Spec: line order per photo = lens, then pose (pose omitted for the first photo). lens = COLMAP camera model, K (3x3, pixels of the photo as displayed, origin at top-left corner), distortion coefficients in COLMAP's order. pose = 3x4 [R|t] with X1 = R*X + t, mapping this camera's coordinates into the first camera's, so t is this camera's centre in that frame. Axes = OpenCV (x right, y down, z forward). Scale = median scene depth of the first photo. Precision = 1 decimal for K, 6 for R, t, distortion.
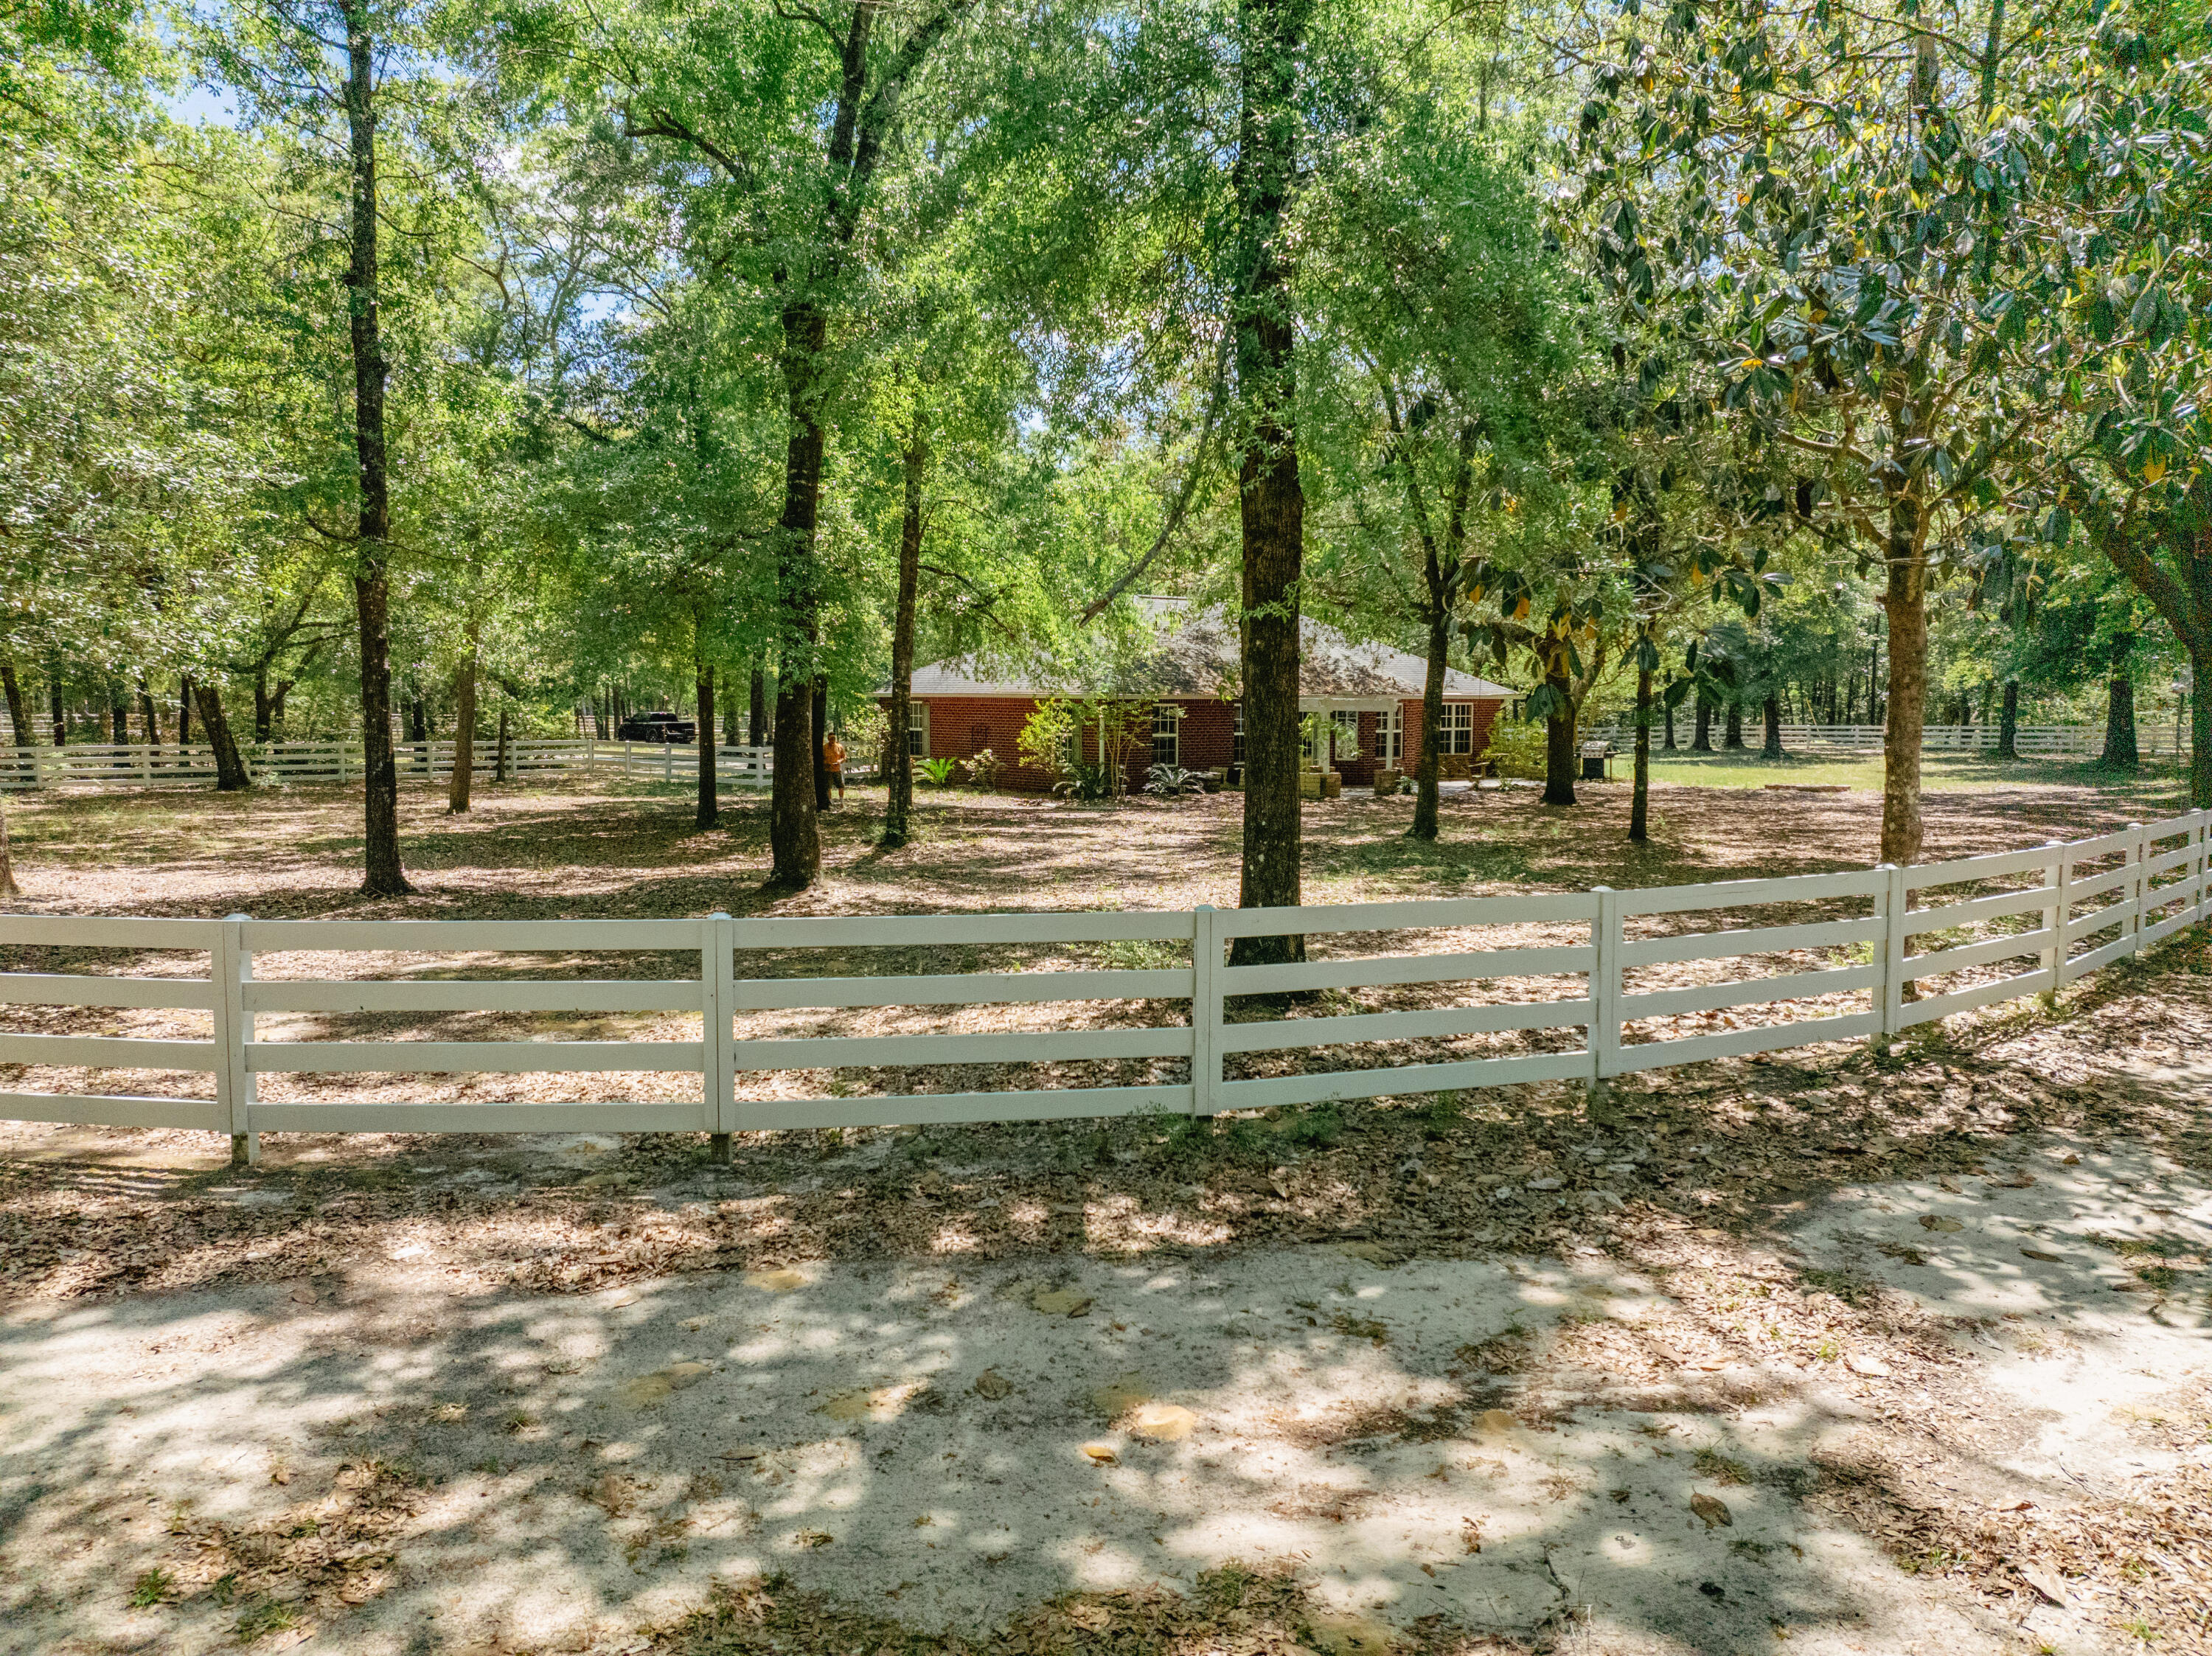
lens RADIAL K [[1546.3, 0, 1112.2], [0, 1546.3, 834.0], [0, 0, 1]] dist [-0.045466, 0.013567]
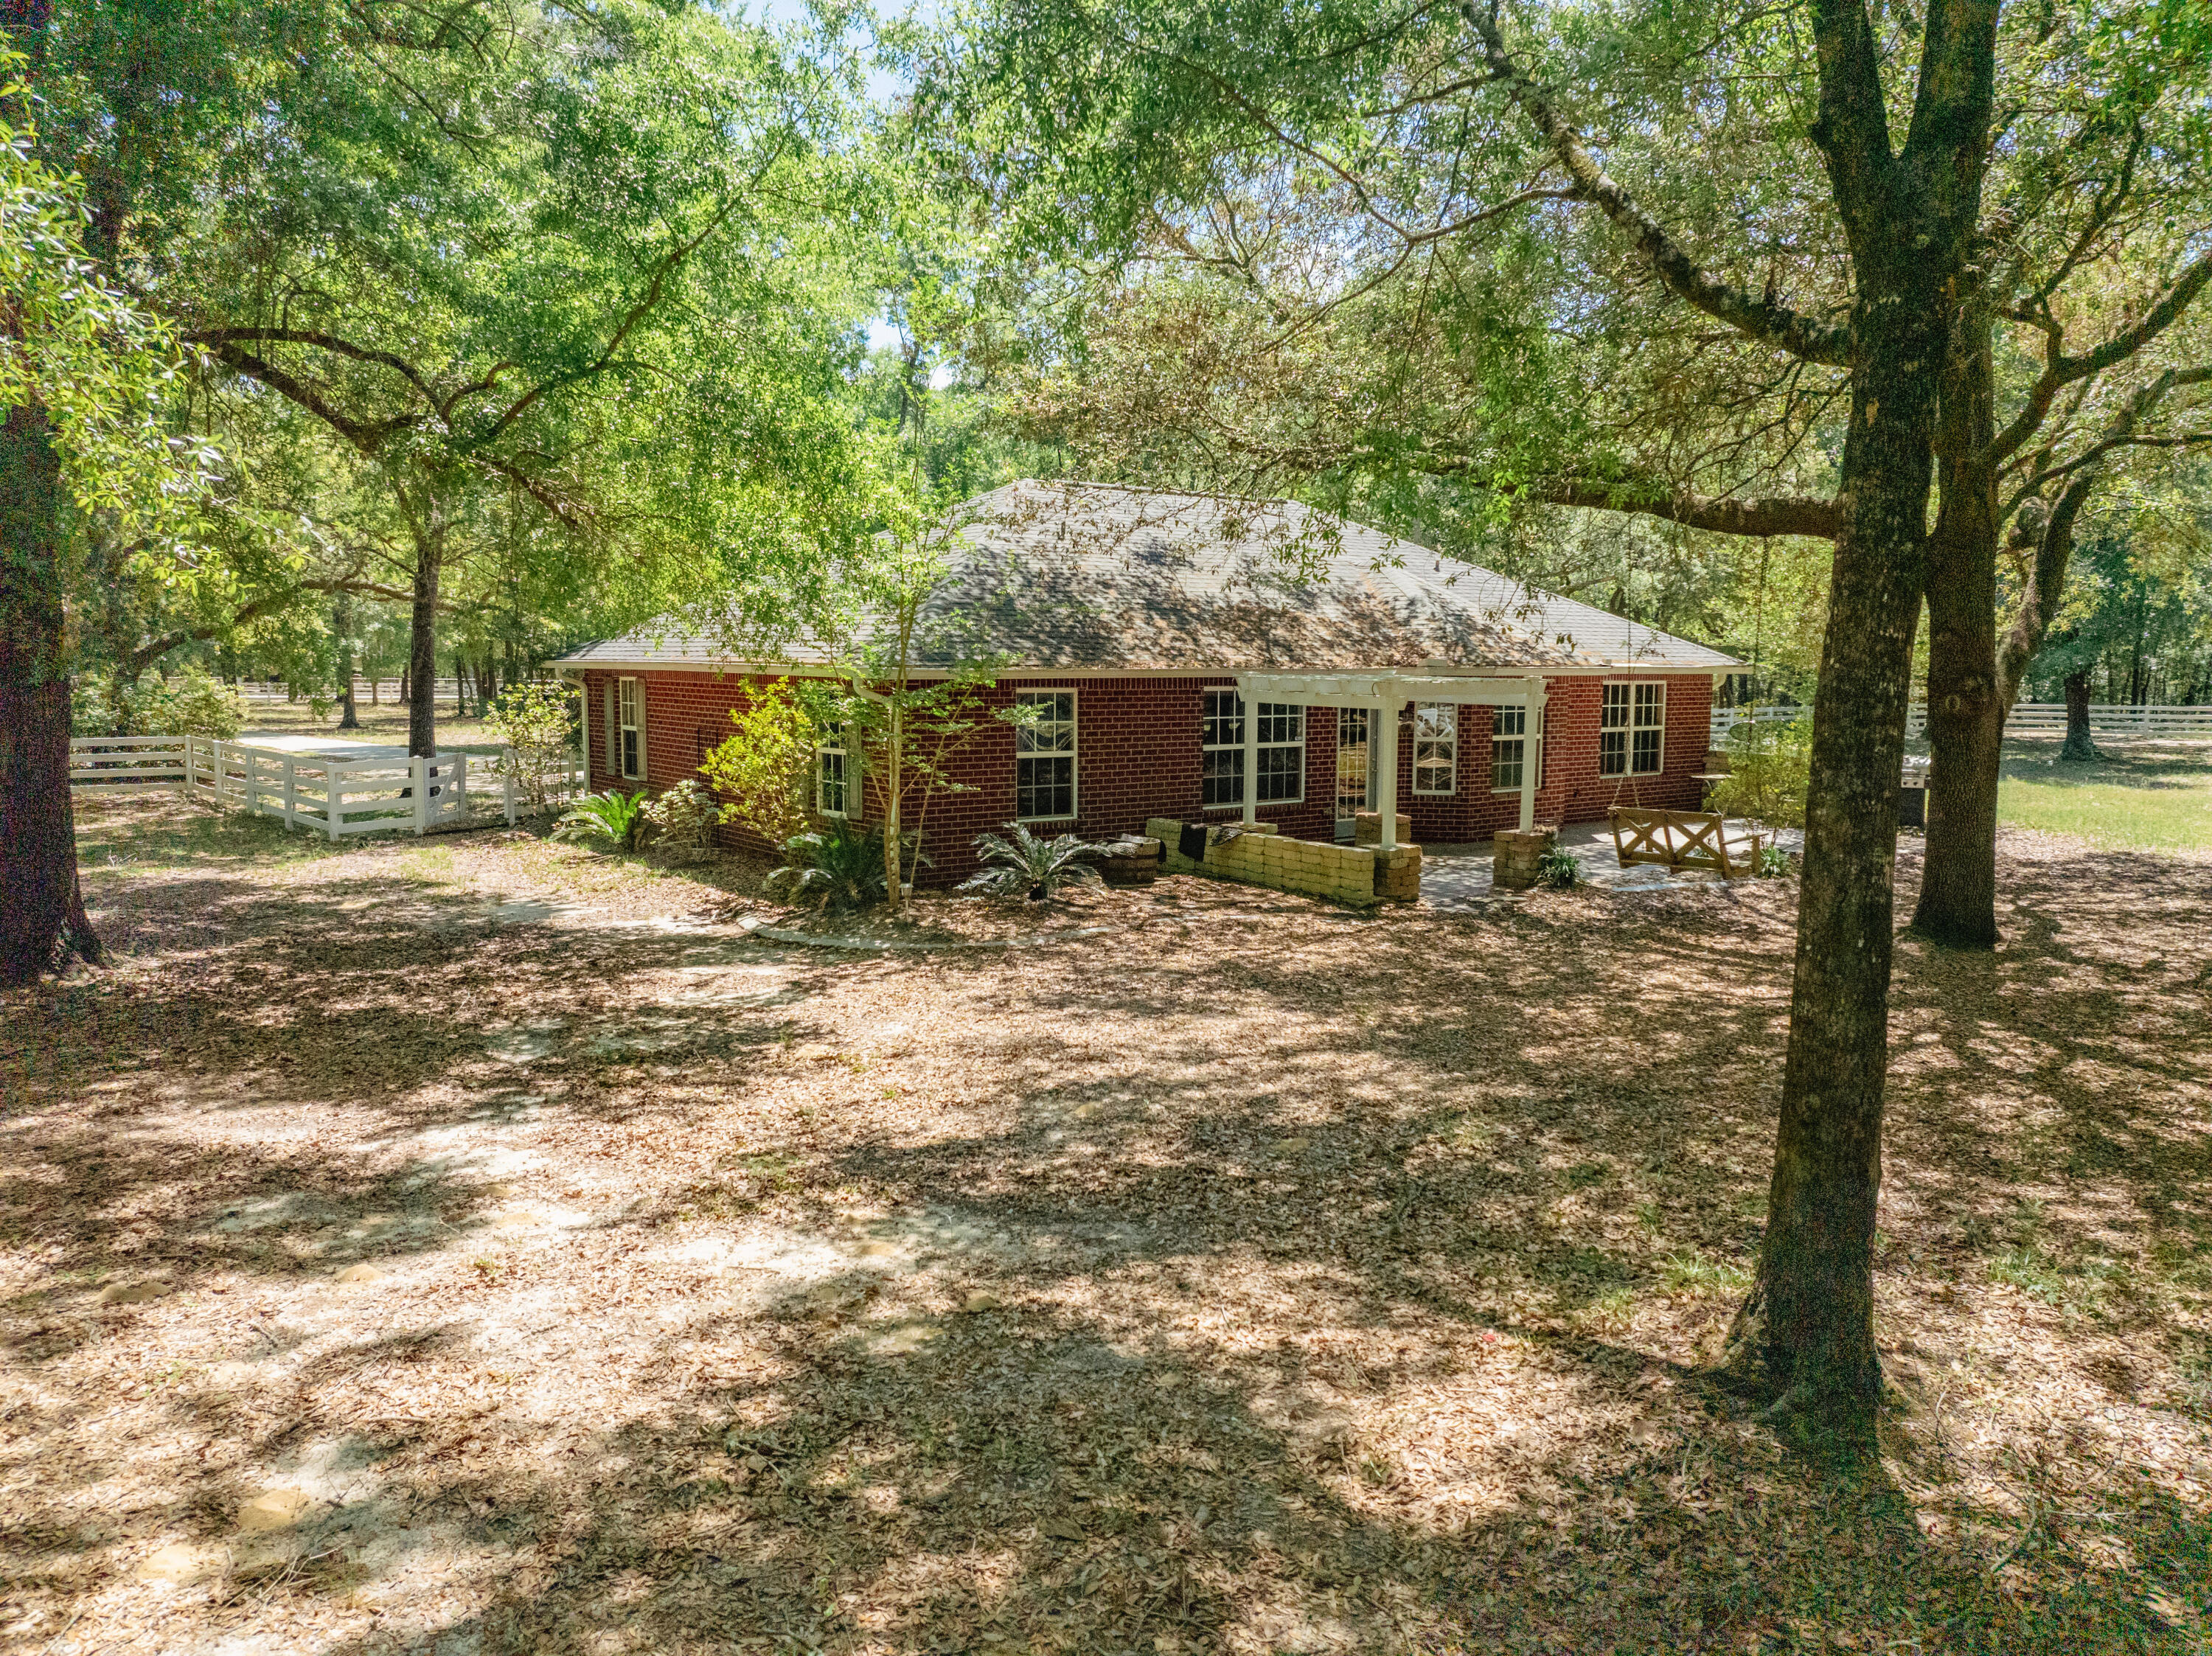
lens RADIAL K [[1546.3, 0, 1099.9], [0, 1546.3, 826.8], [0, 0, 1]] dist [-0.045466, 0.013567]
pose [[0.998303, -0.001723, -0.058207, 0.078305], [0.002123, 0.999974, 0.006822, -0.044209], [0.058194, -0.006934, 0.998281, 0.530381]]
